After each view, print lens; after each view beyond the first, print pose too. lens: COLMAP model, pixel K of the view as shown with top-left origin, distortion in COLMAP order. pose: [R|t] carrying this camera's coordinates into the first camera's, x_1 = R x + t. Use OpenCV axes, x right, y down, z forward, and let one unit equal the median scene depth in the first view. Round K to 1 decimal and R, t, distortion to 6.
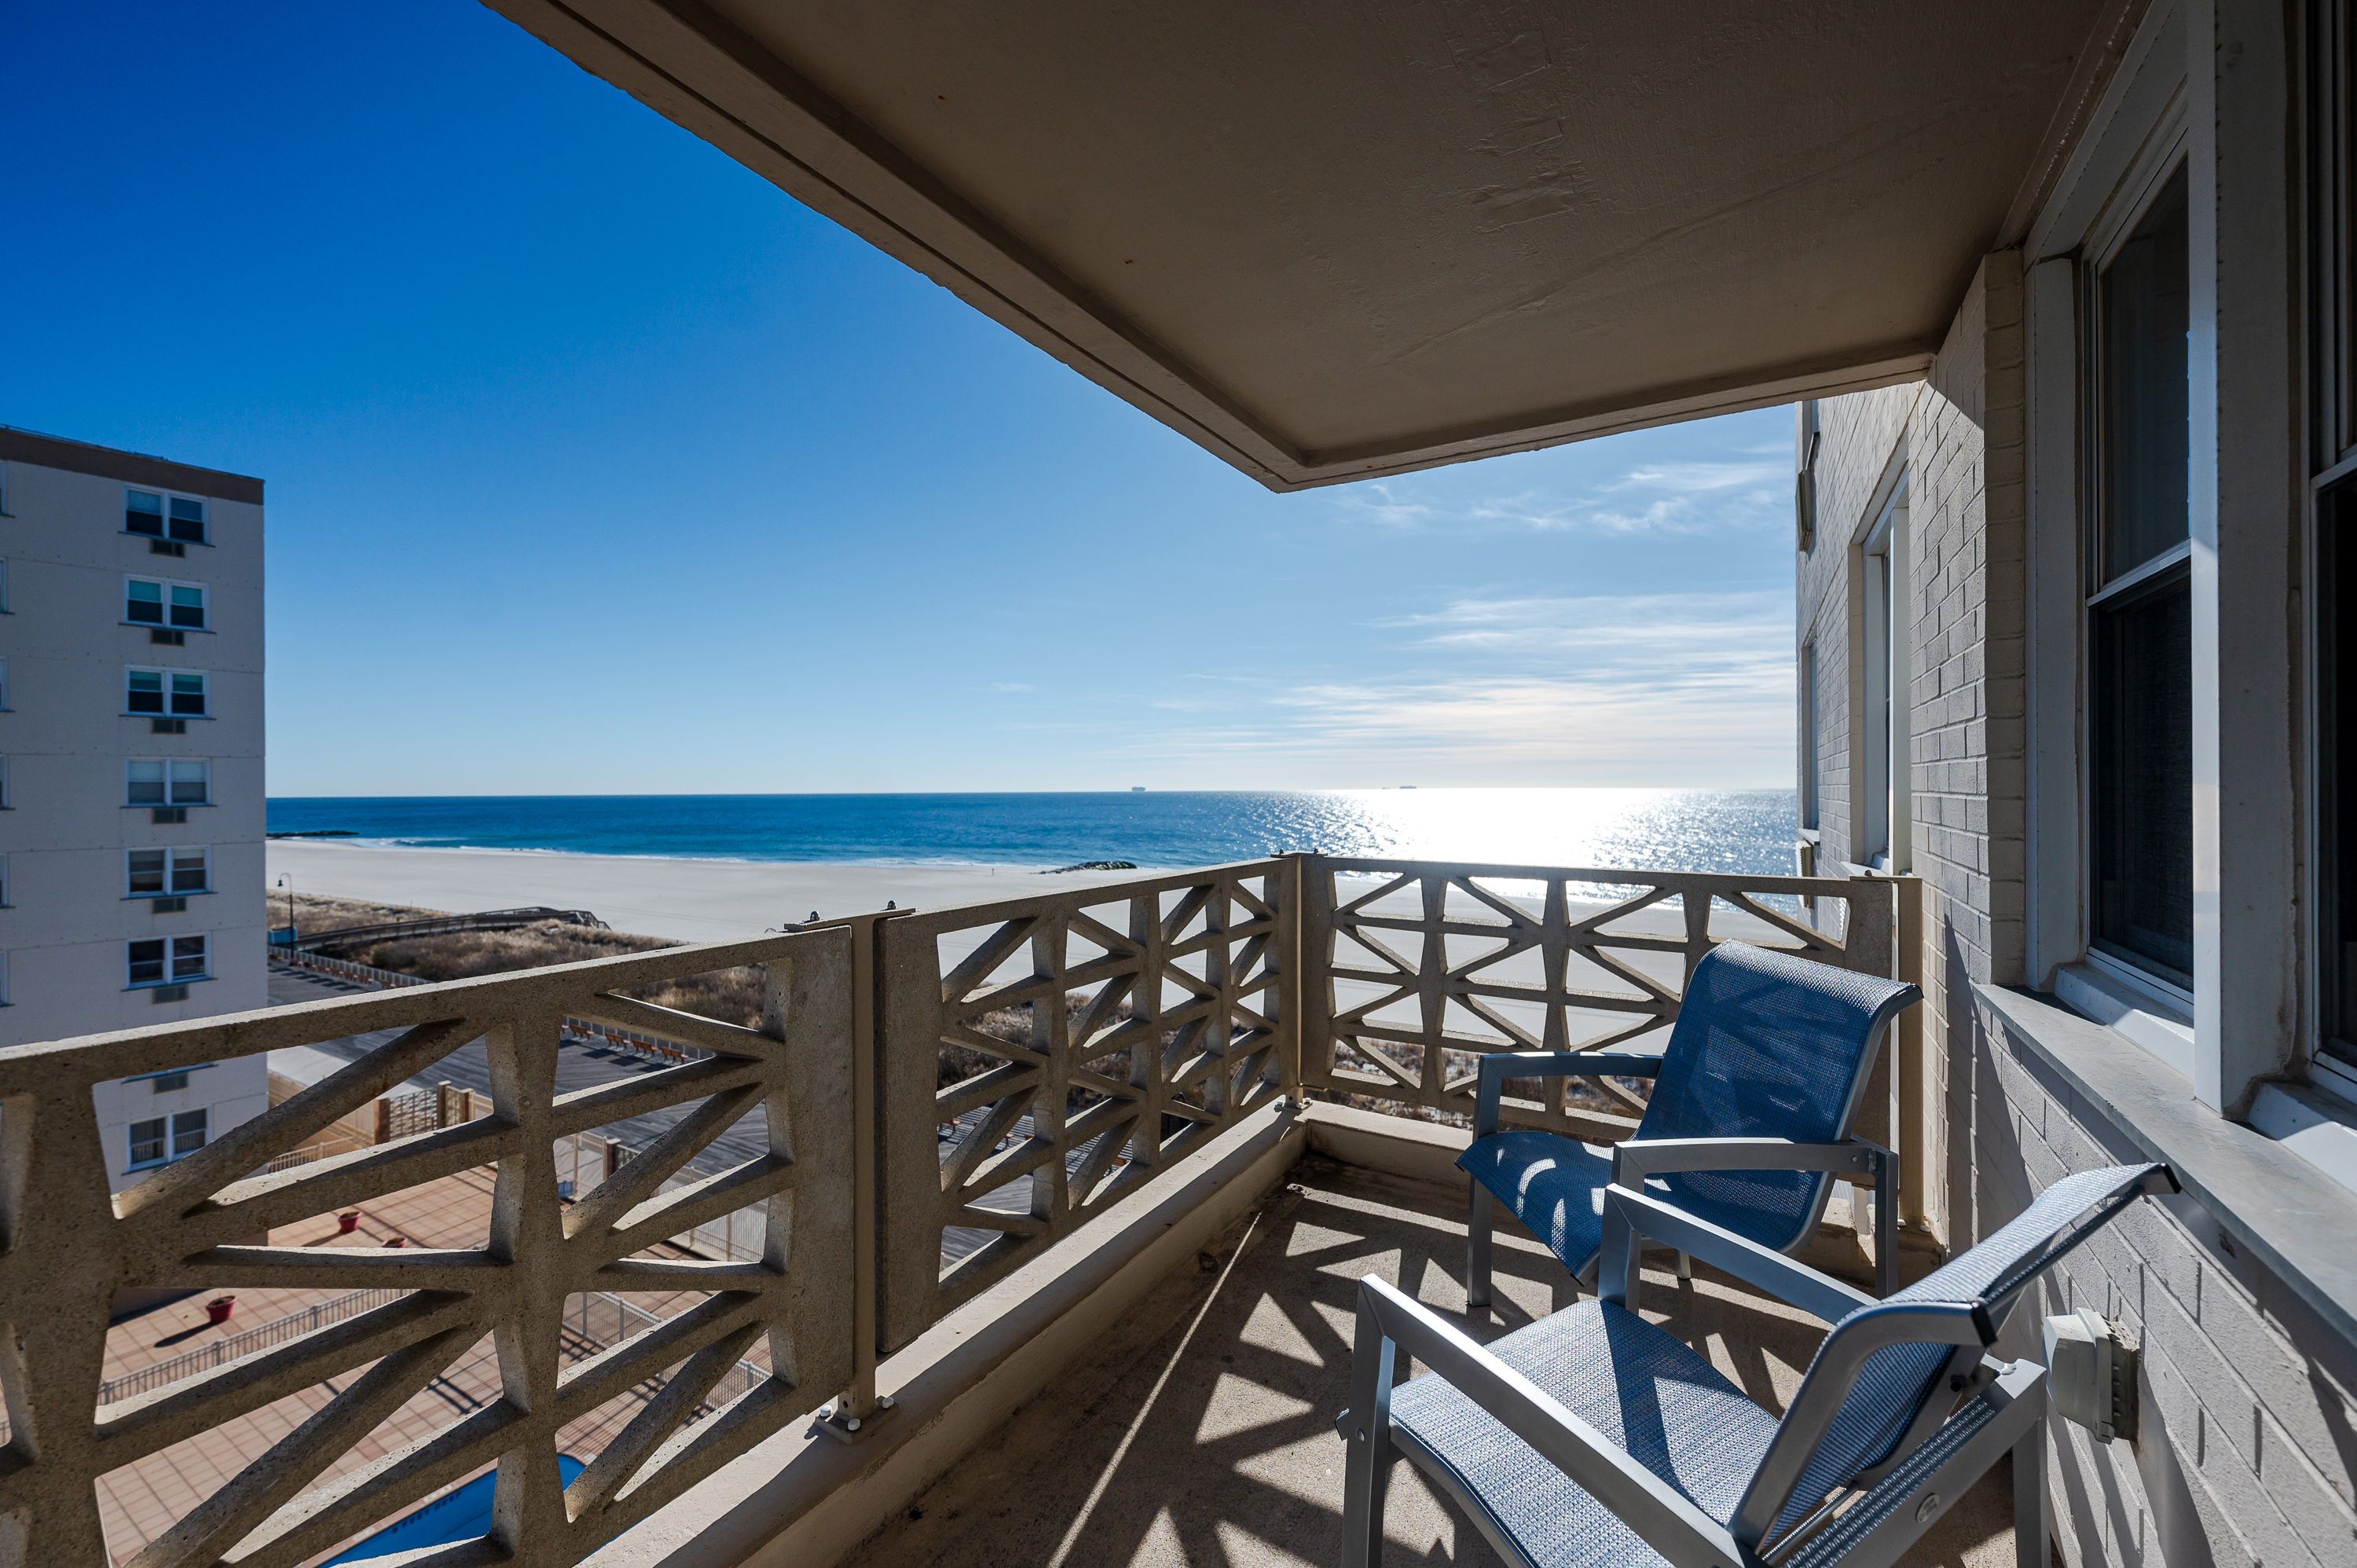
lens RADIAL K [[940.0, 0, 1182.1], [0, 940.0, 794.4], [0, 0, 1]] dist [0.006571, -0.001395]
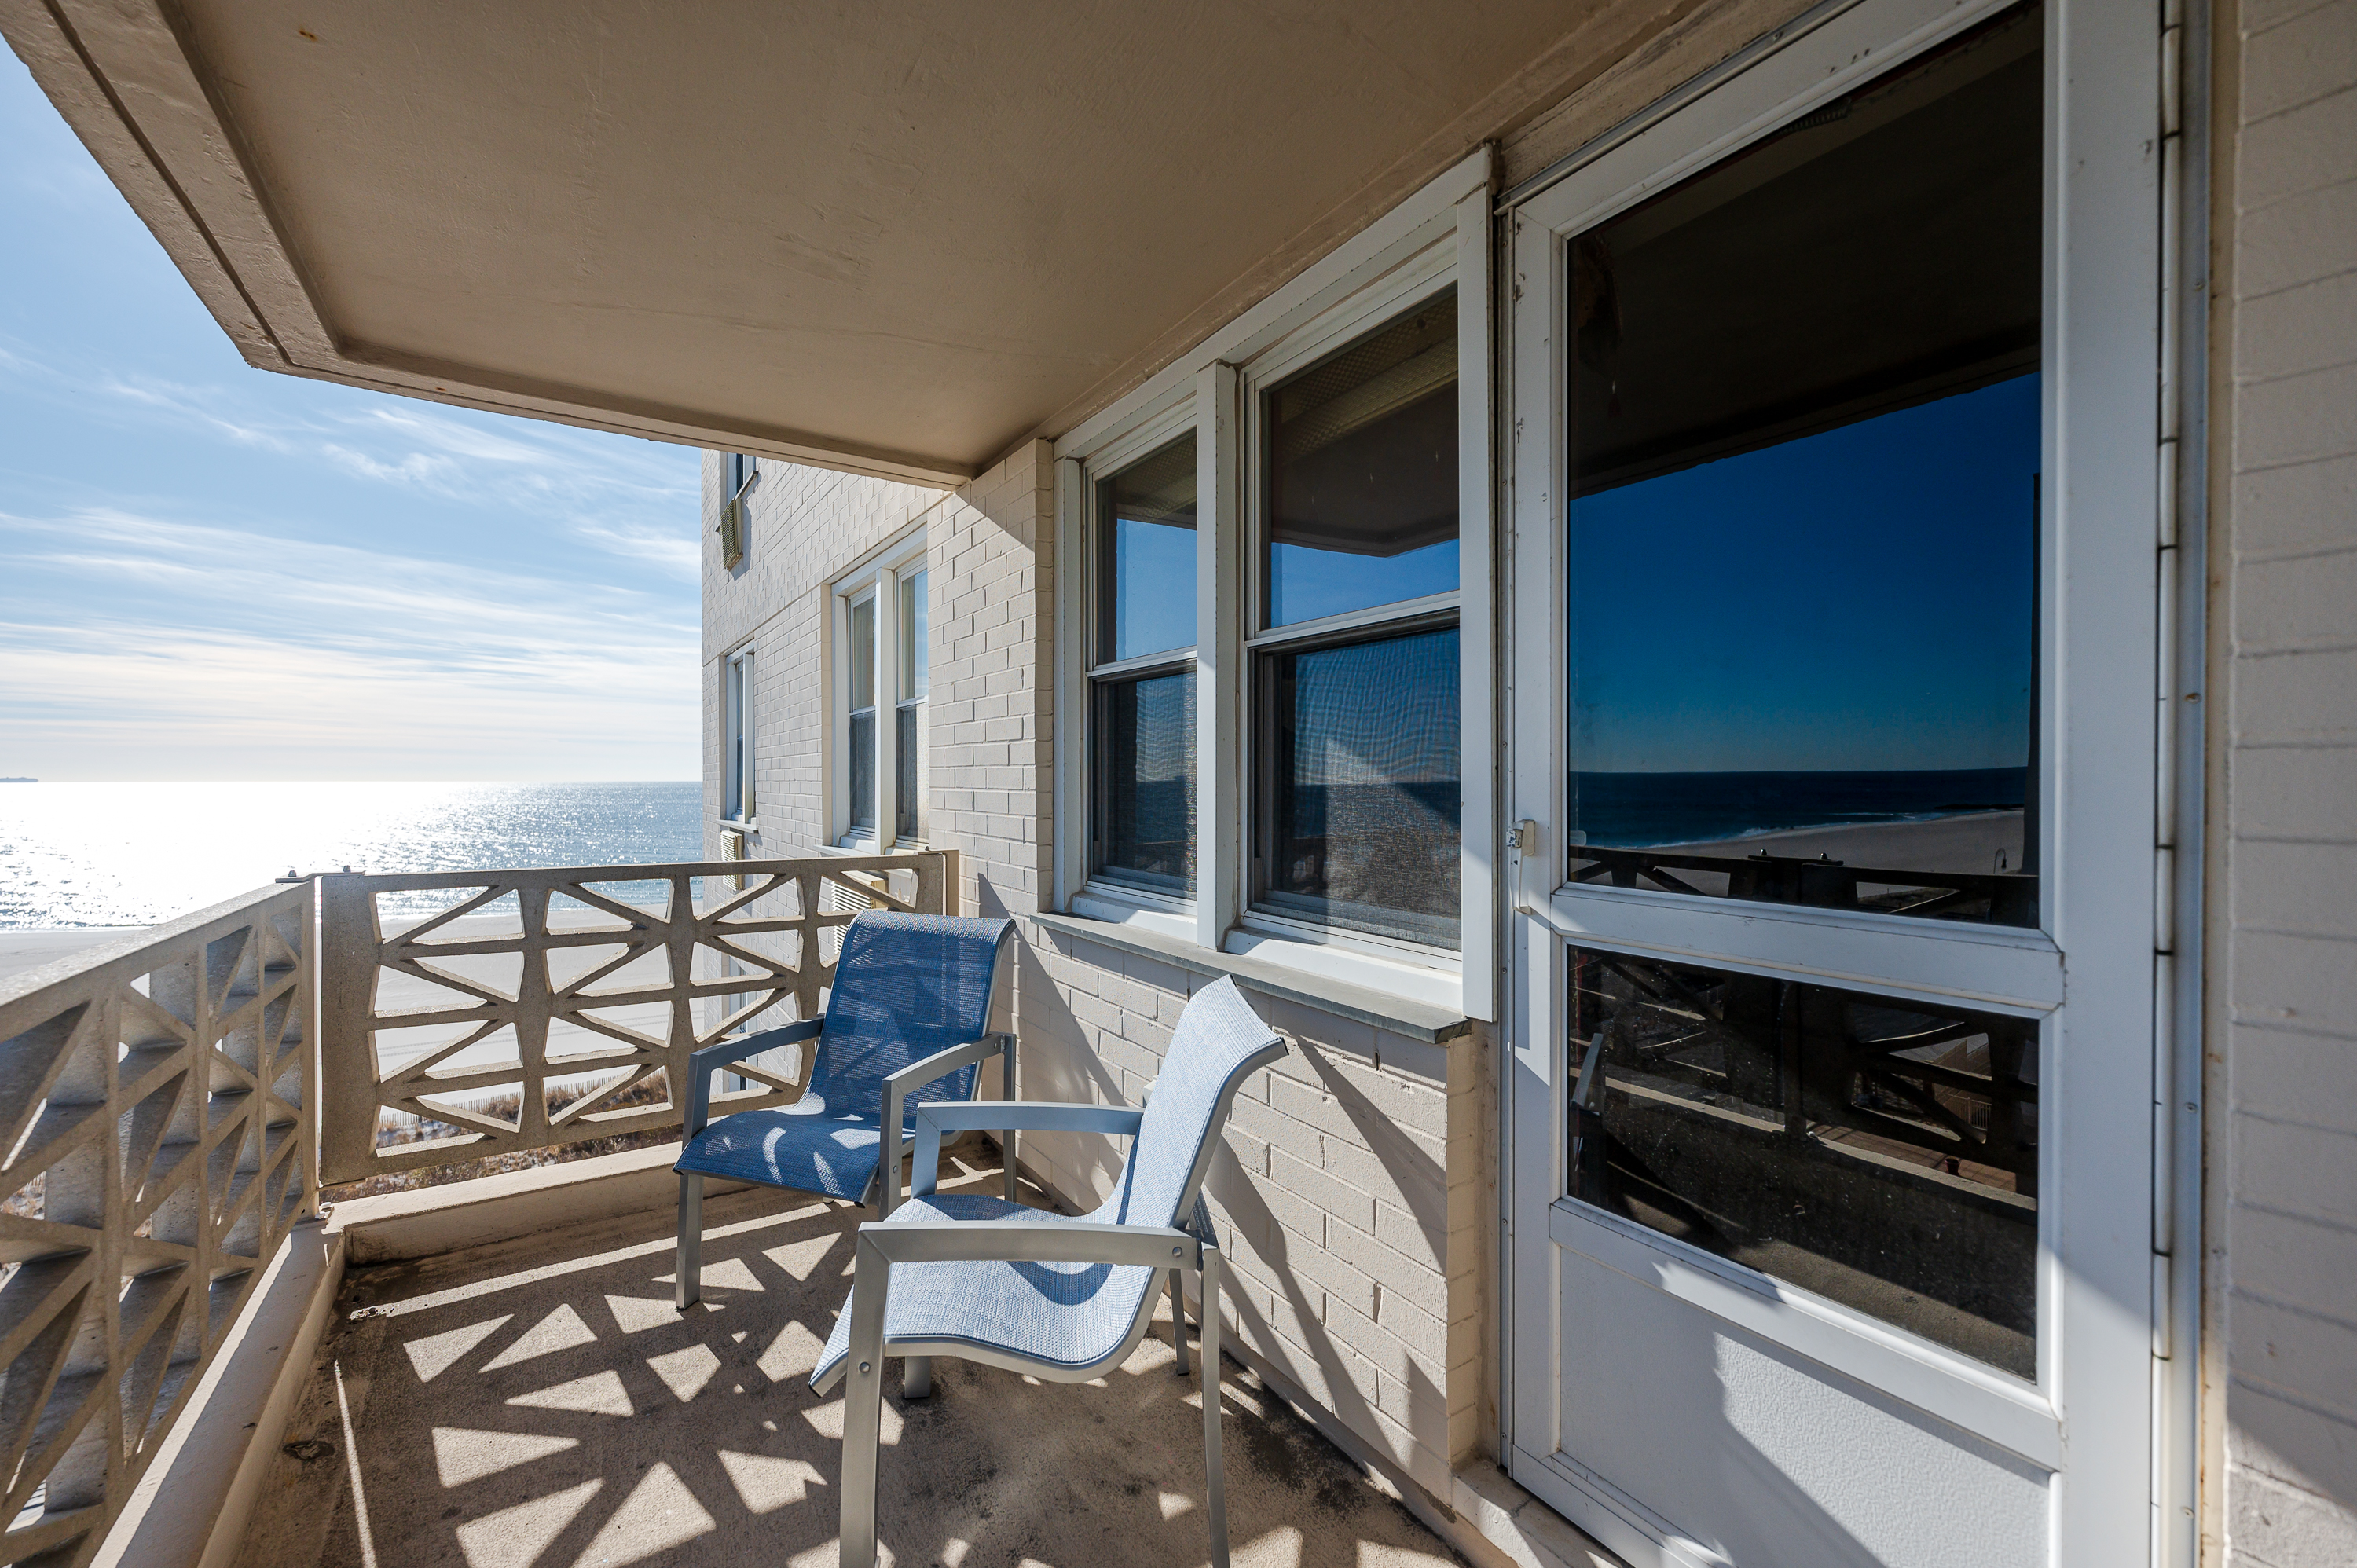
lens RADIAL K [[947.2, 0, 1171.2], [0, 947.2, 807.7], [0, 0, 1]] dist [-0.018041, 0.000888]
pose [[0.414828, -0.025806, 0.909534, -0.283283], [0.005764, 0.999652, 0.025734, -0.005798], [-0.909882, -0.005432, 0.414833, 0.096007]]
